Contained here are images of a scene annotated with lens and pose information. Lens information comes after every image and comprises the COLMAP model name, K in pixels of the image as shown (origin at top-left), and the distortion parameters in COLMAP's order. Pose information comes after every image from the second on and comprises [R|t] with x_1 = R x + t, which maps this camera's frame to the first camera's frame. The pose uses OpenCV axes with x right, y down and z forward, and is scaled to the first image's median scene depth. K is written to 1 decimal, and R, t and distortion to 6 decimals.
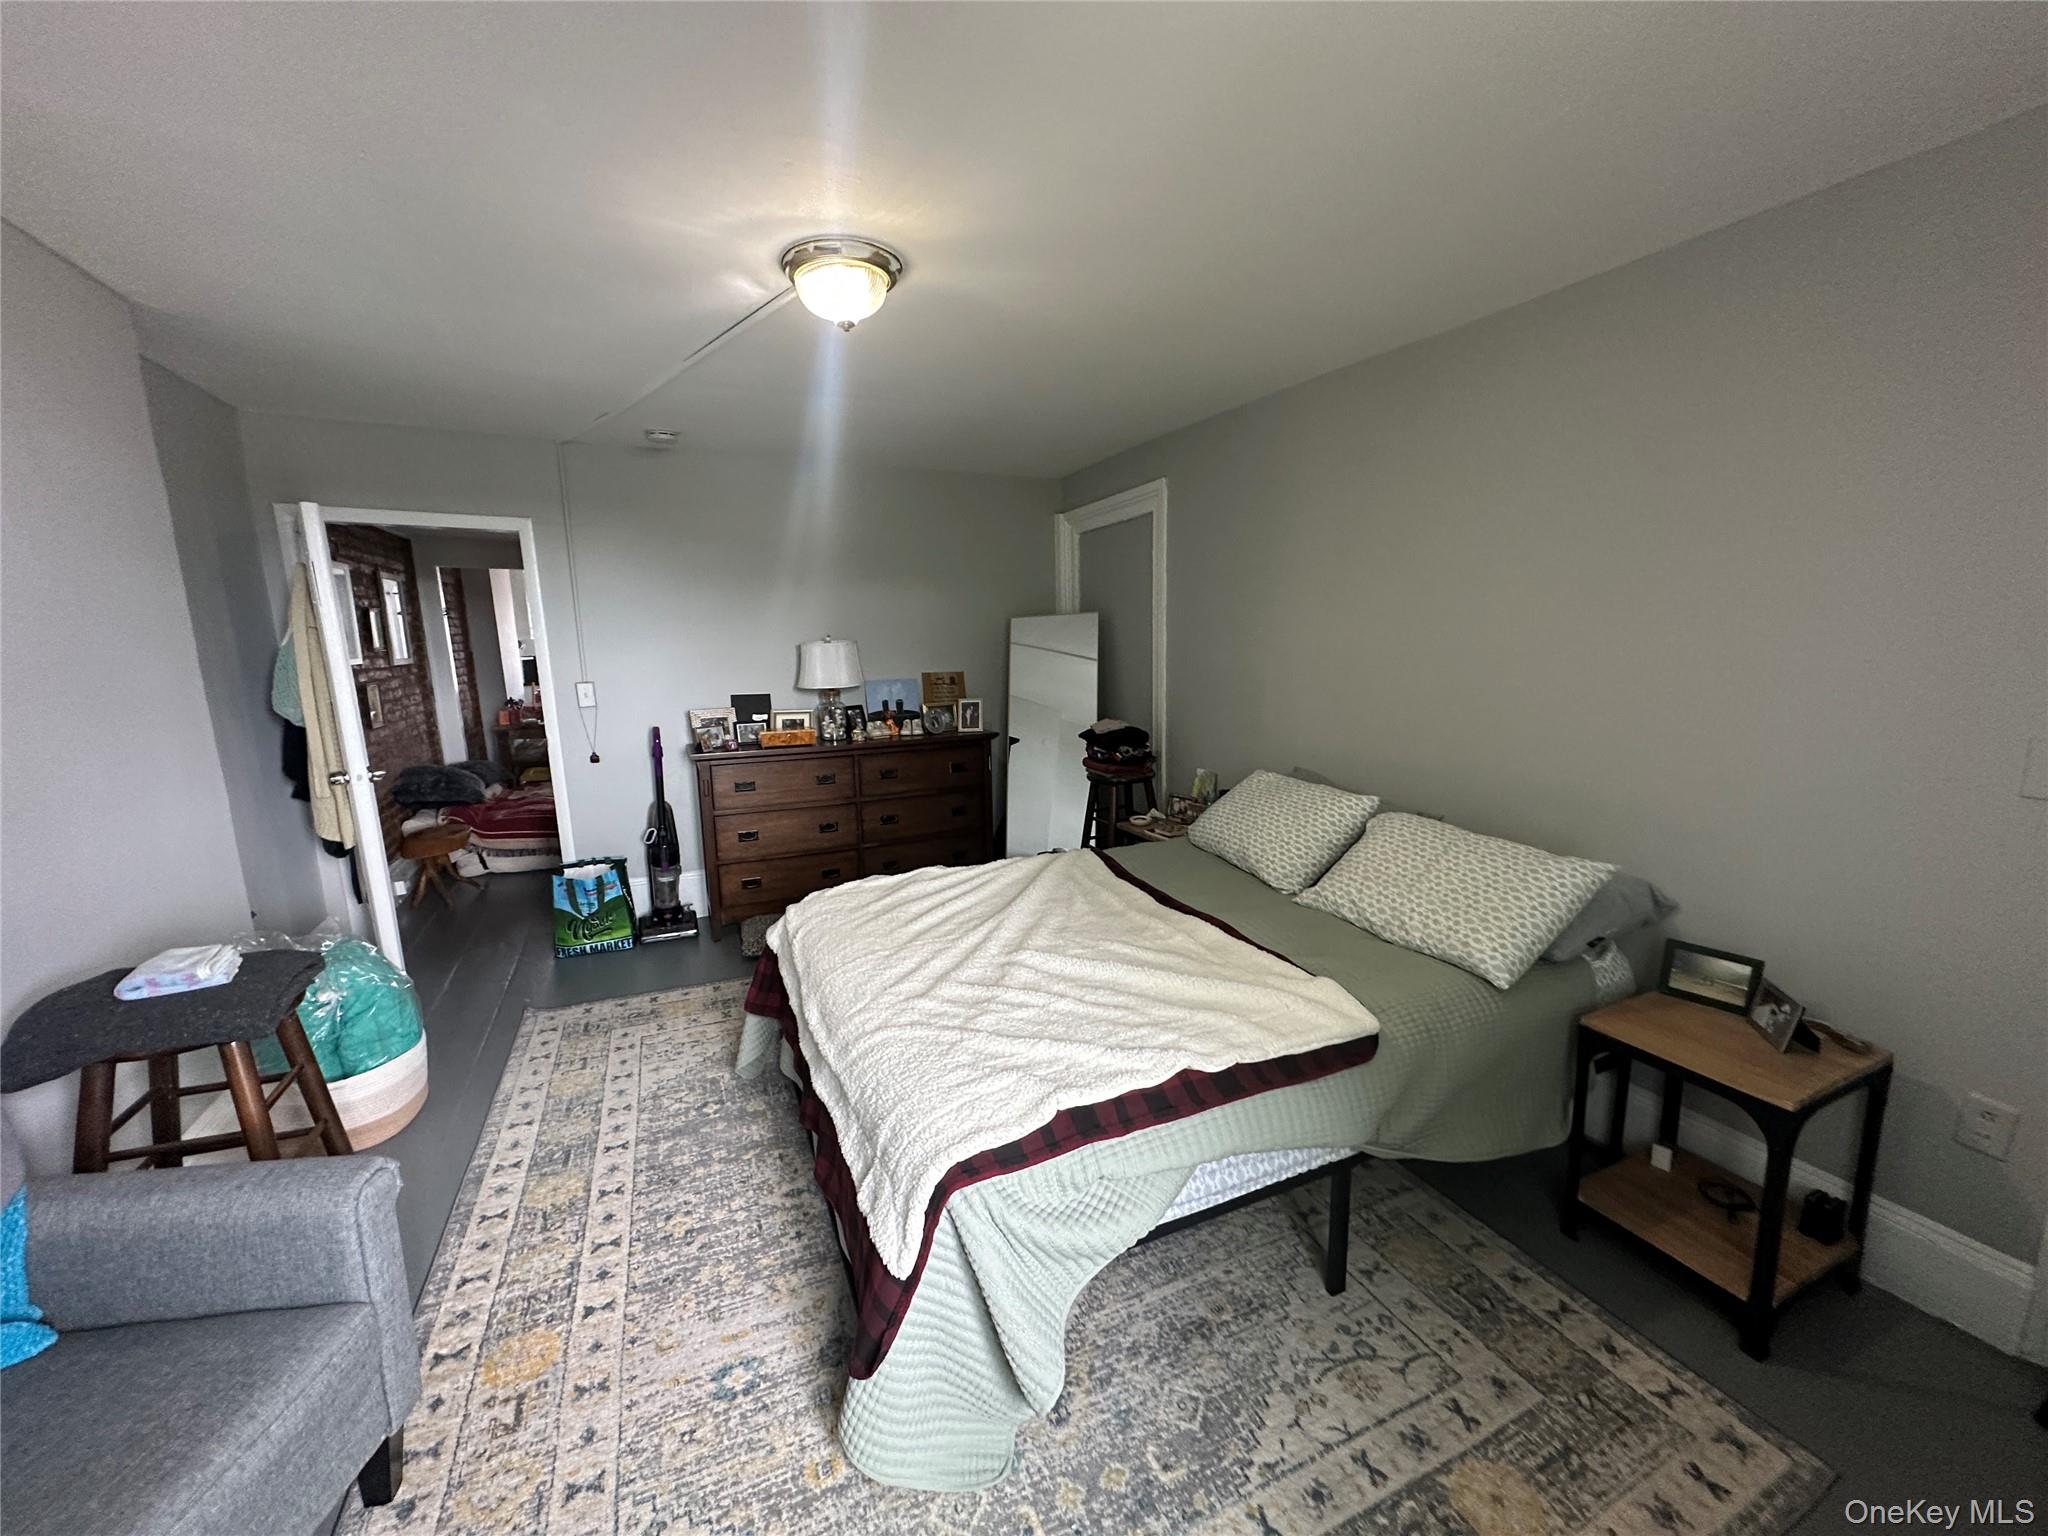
lens RADIAL K [[815.8, 0, 1024.0], [0, 815.8, 768.0], [0, 0, 1]] dist [-0.002480, 0.000356]
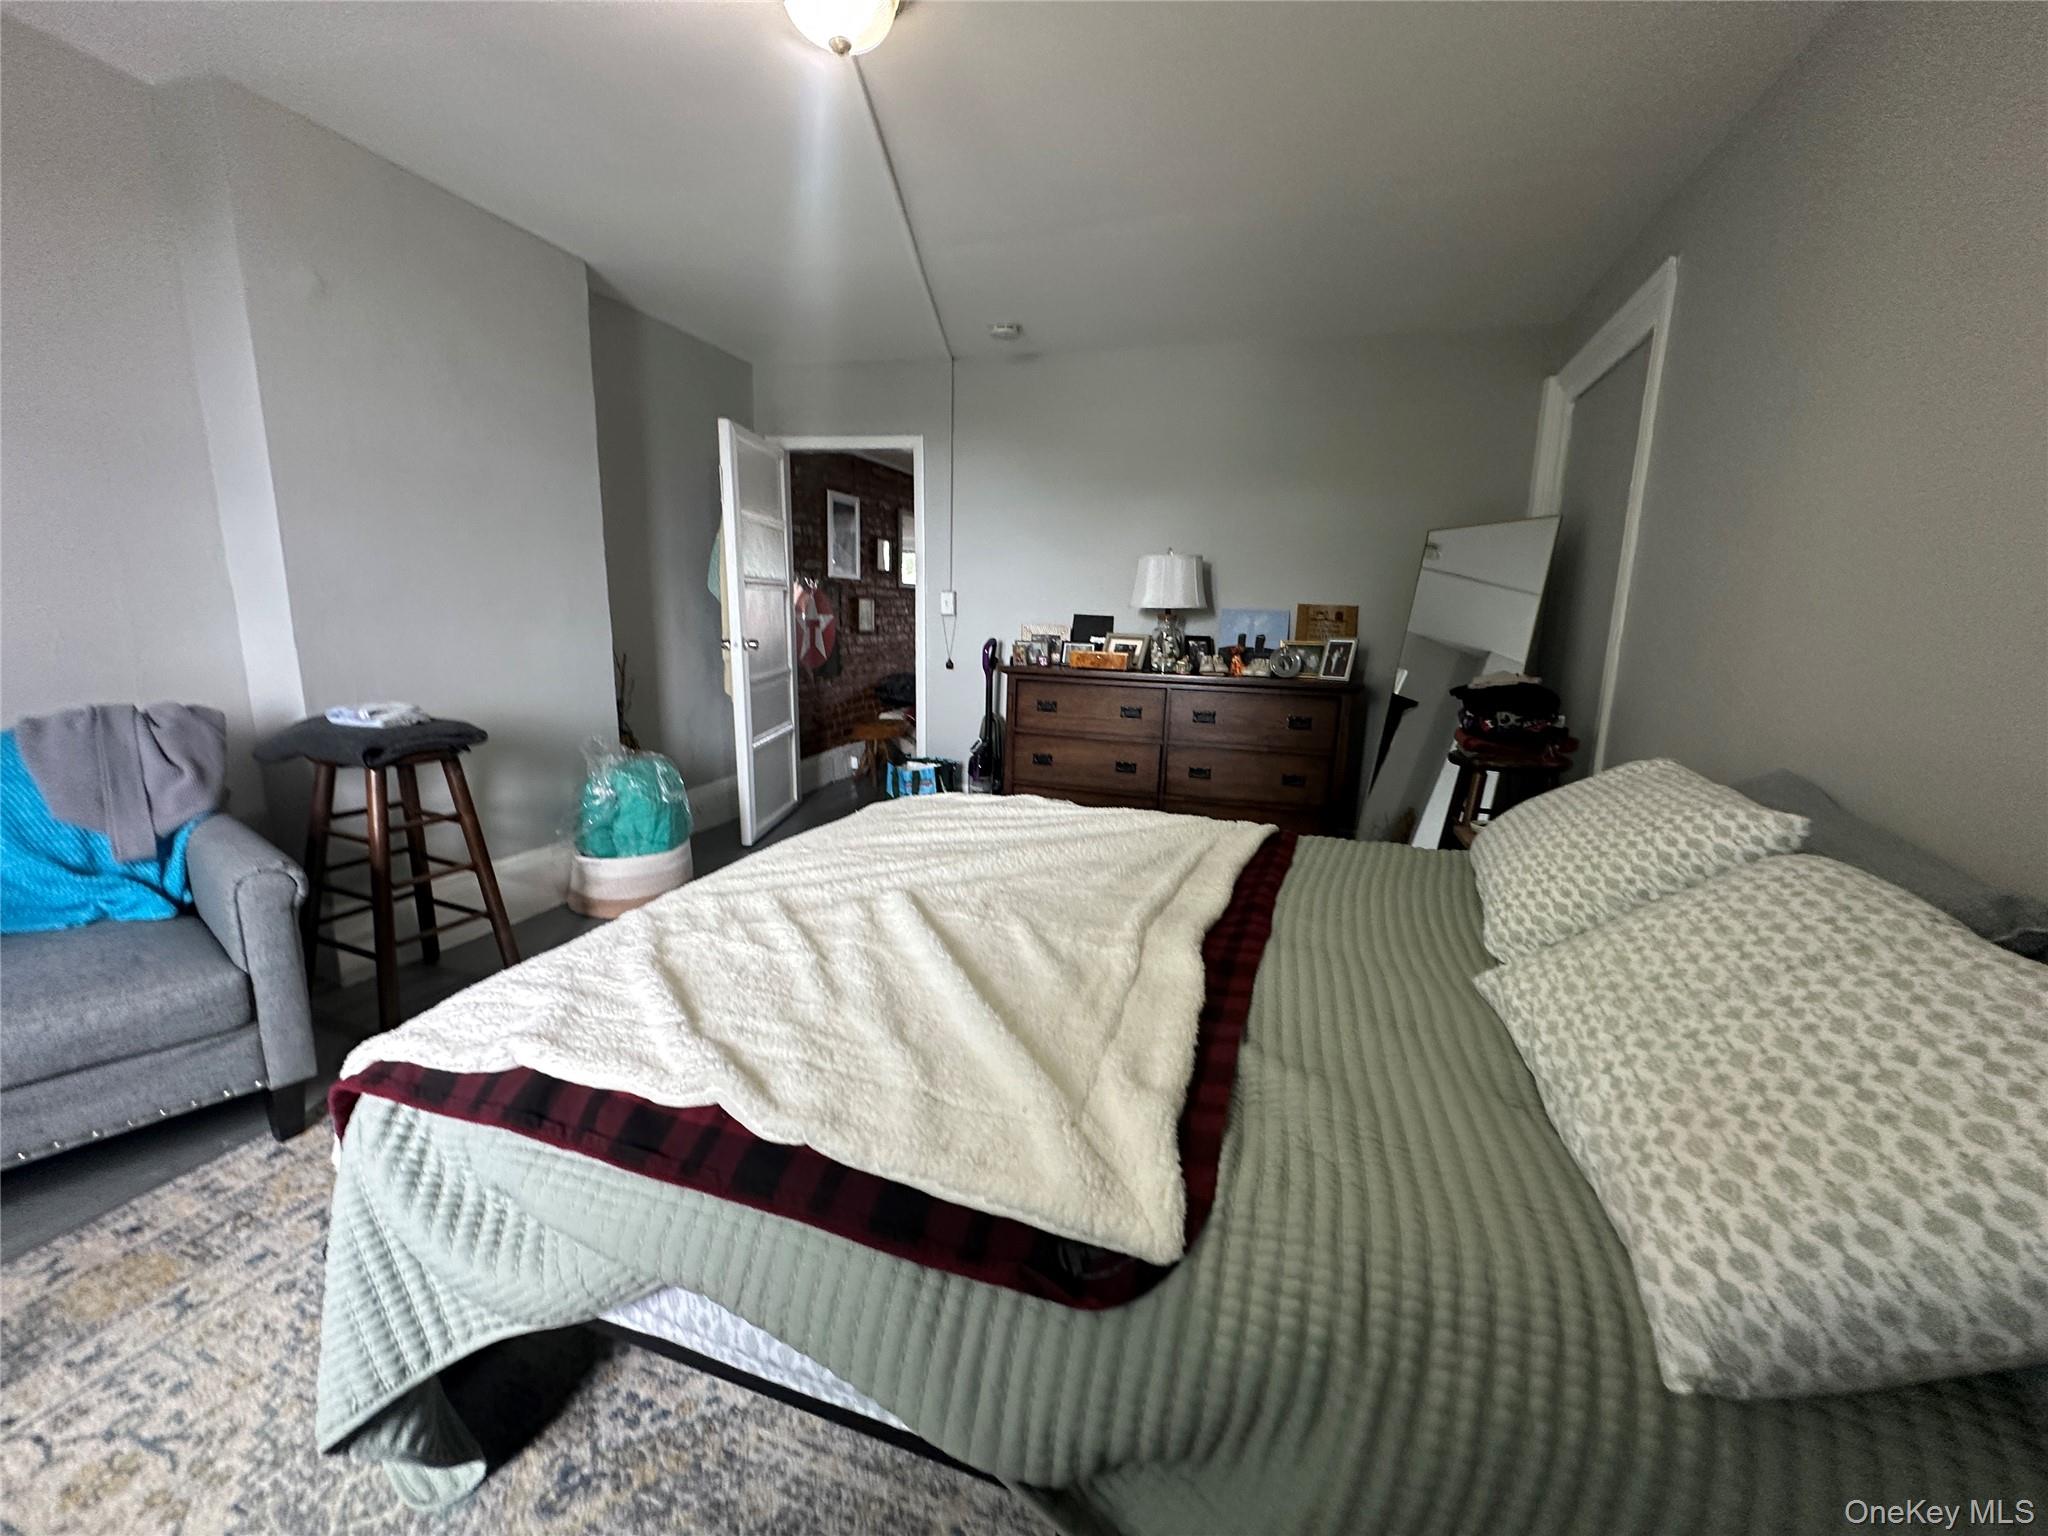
lens RADIAL K [[815.8, 0, 1024.0], [0, 815.8, 768.0], [0, 0, 1]] dist [-0.002480, 0.000356]
pose [[0.731831, 0.165837, -0.661000, 0.437805], [-0.156143, 0.984941, 0.074235, 0.043882], [0.663357, 0.048883, 0.746705, 0.457872]]
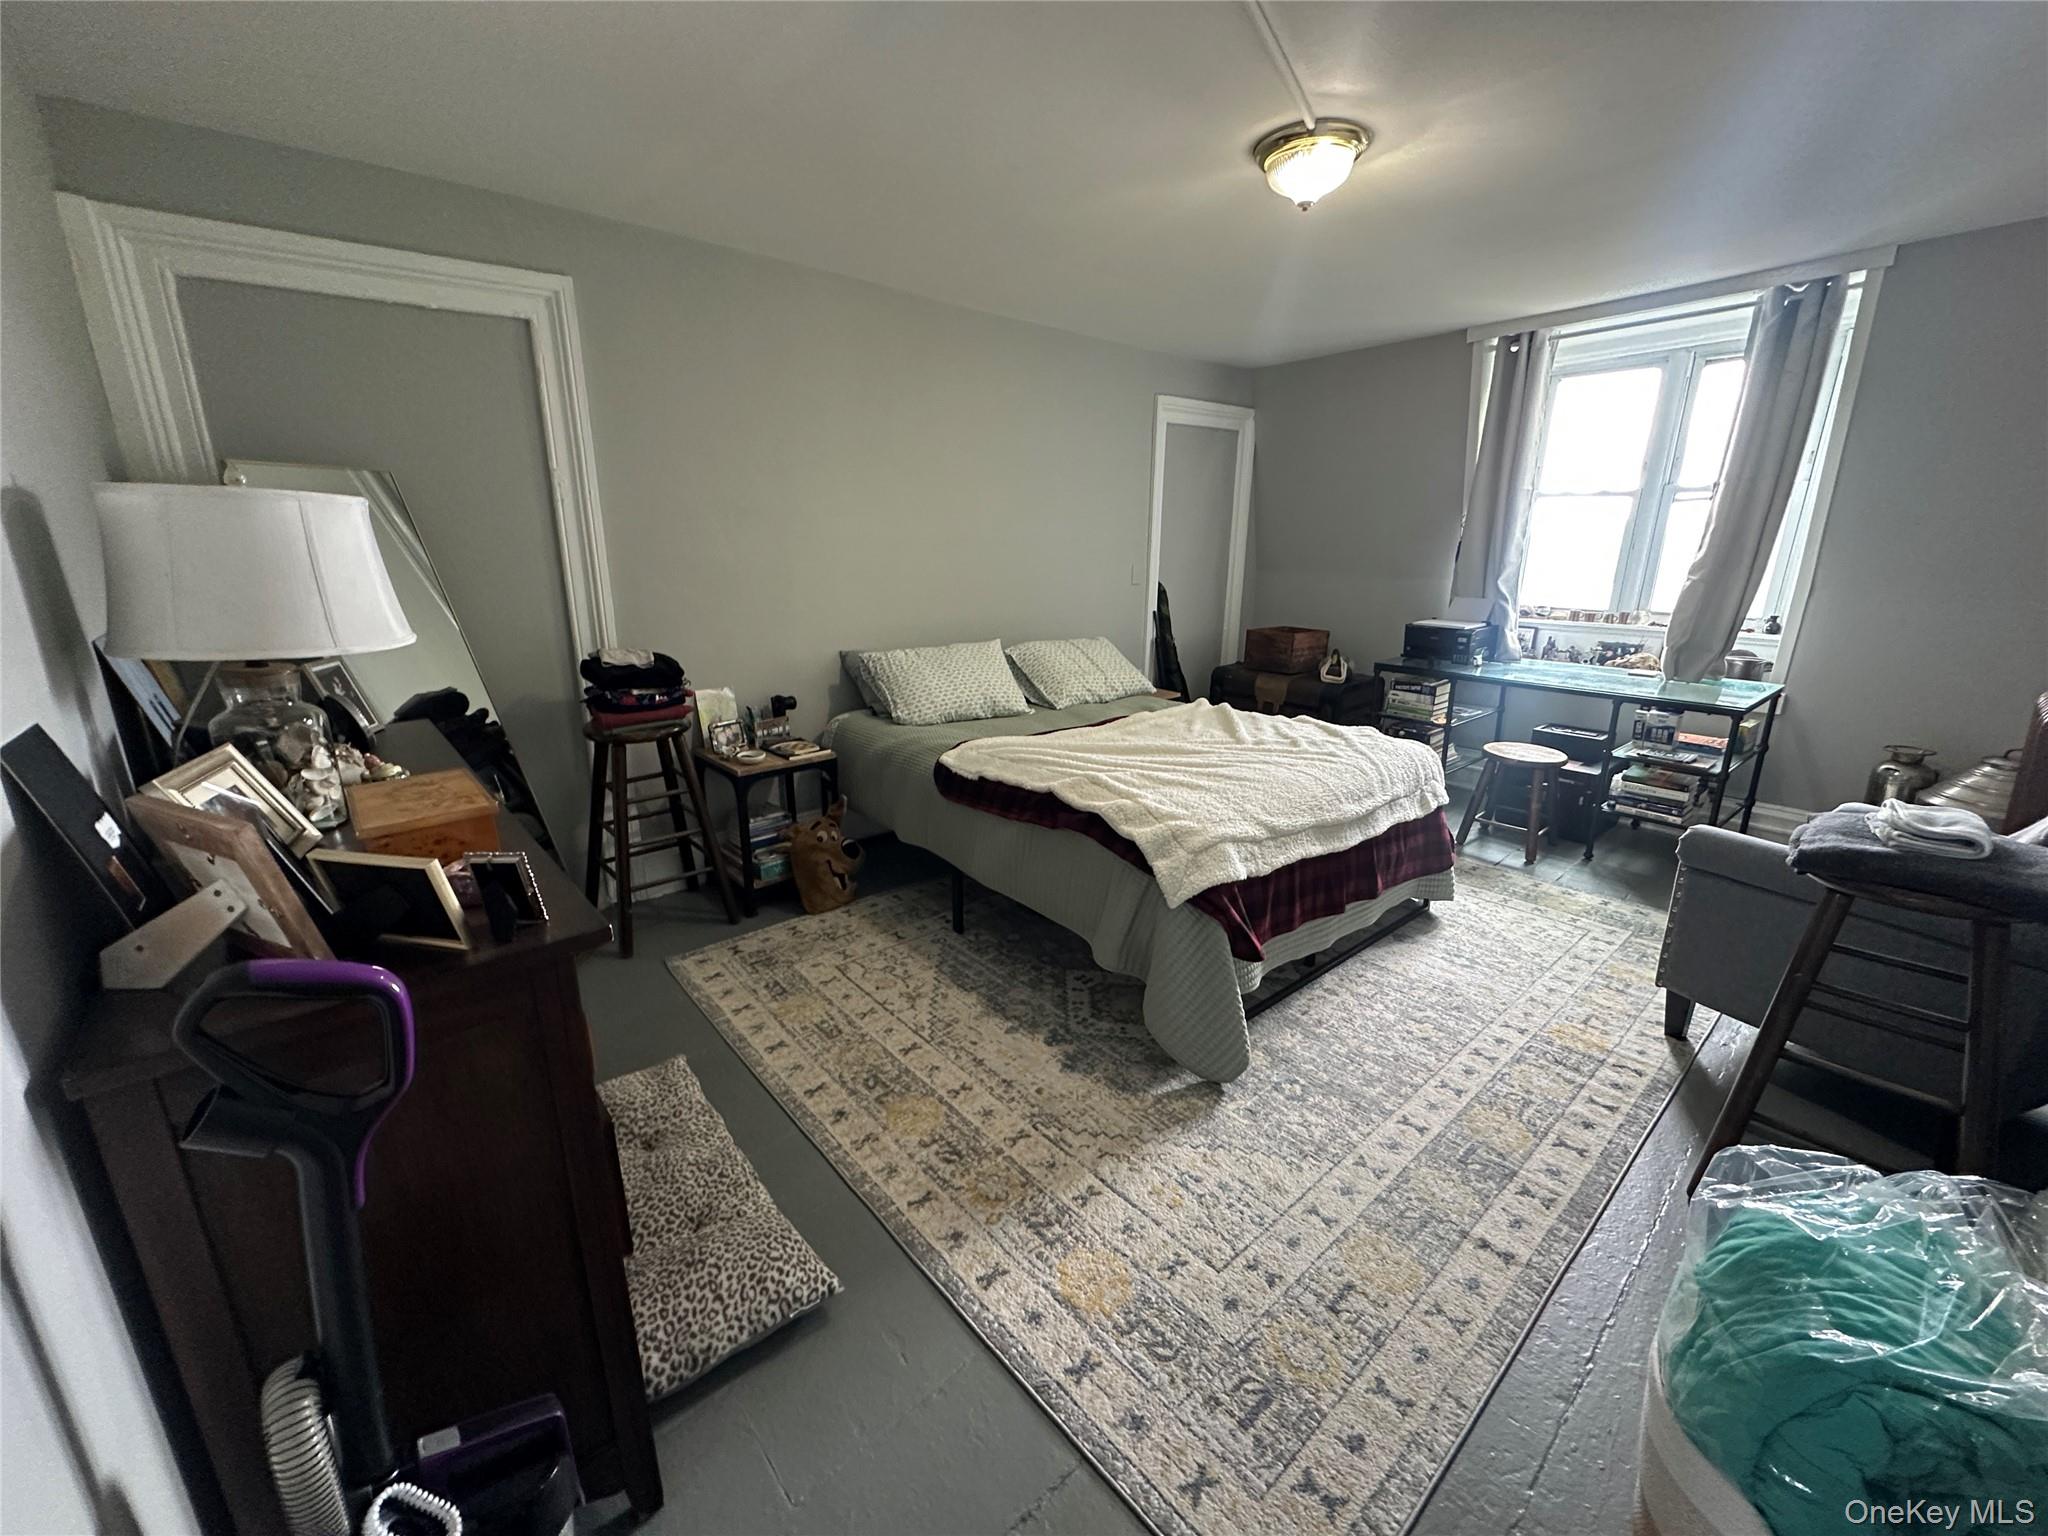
lens RADIAL K [[815.8, 0, 1024.0], [0, 815.8, 768.0], [0, 0, 1]] dist [-0.002480, 0.000356]
pose [[-0.295071, -0.236581, 0.925723, -1.034937], [0.165736, 0.941501, 0.293441, -0.176443], [-0.940991, 0.240011, -0.238600, 1.442861]]
